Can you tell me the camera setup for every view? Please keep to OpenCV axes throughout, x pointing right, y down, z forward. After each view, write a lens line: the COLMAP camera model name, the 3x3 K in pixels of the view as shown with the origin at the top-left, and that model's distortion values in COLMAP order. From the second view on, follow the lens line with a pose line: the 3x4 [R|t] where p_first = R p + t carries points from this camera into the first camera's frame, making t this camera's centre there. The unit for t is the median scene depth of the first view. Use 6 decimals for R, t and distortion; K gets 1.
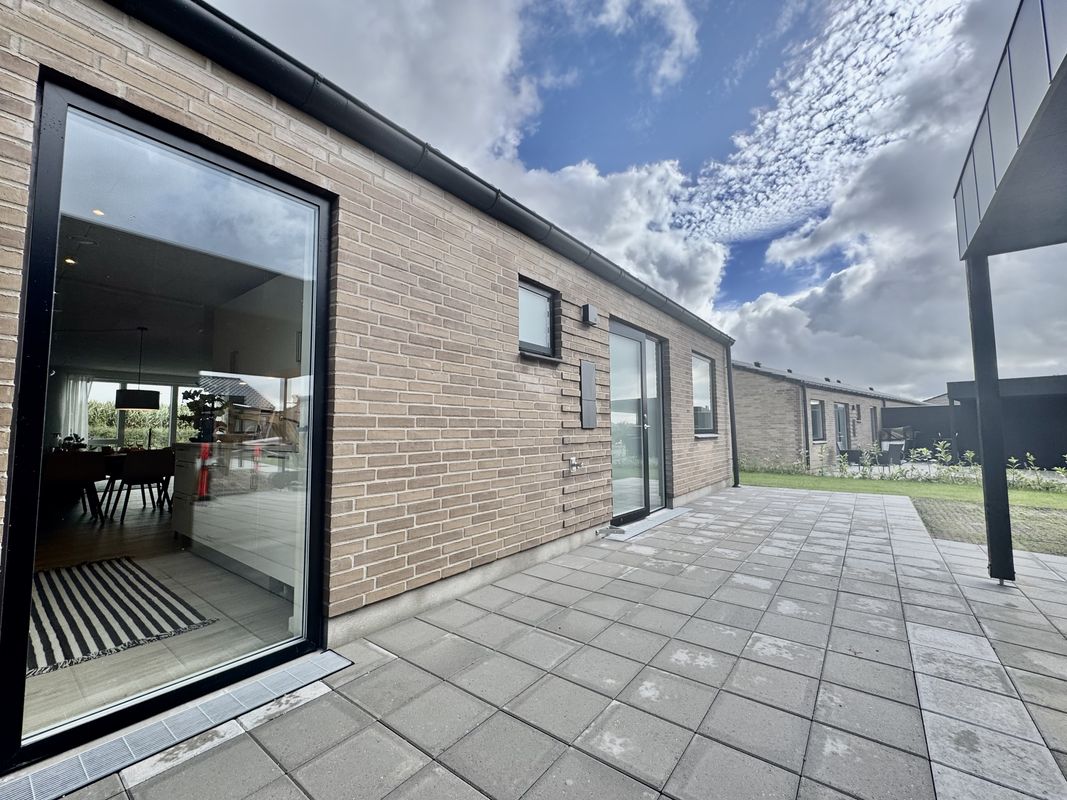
lens RADIAL K [[436.6, 0, 533.5], [0, 436.6, 400.0], [0, 0, 1]] dist [-0.000557, -0.000352]
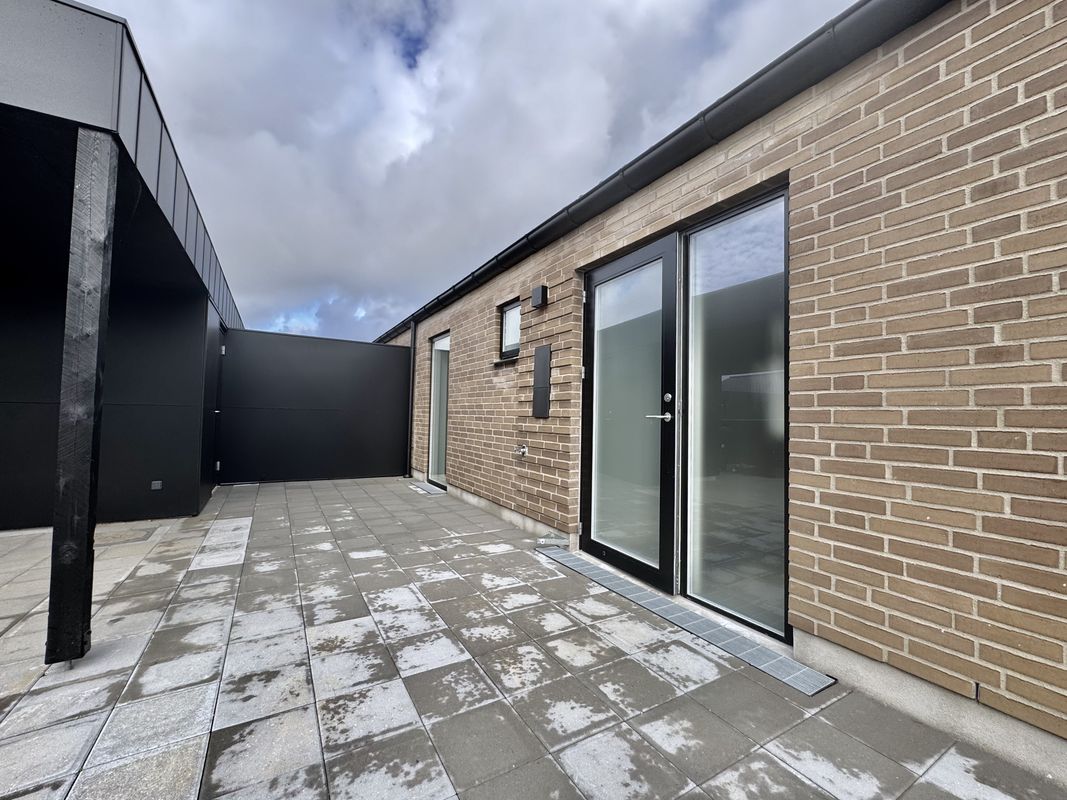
lens RADIAL K [[430.3, 0, 531.6], [0, 430.3, 399.4], [0, 0, 1]] dist [-0.001700, 0.000094]
pose [[-0.363926, -0.030856, -0.930917, 1.154760], [0.051270, 0.997272, -0.053098, 0.085402], [0.930016, -0.067052, -0.361351, 1.516544]]
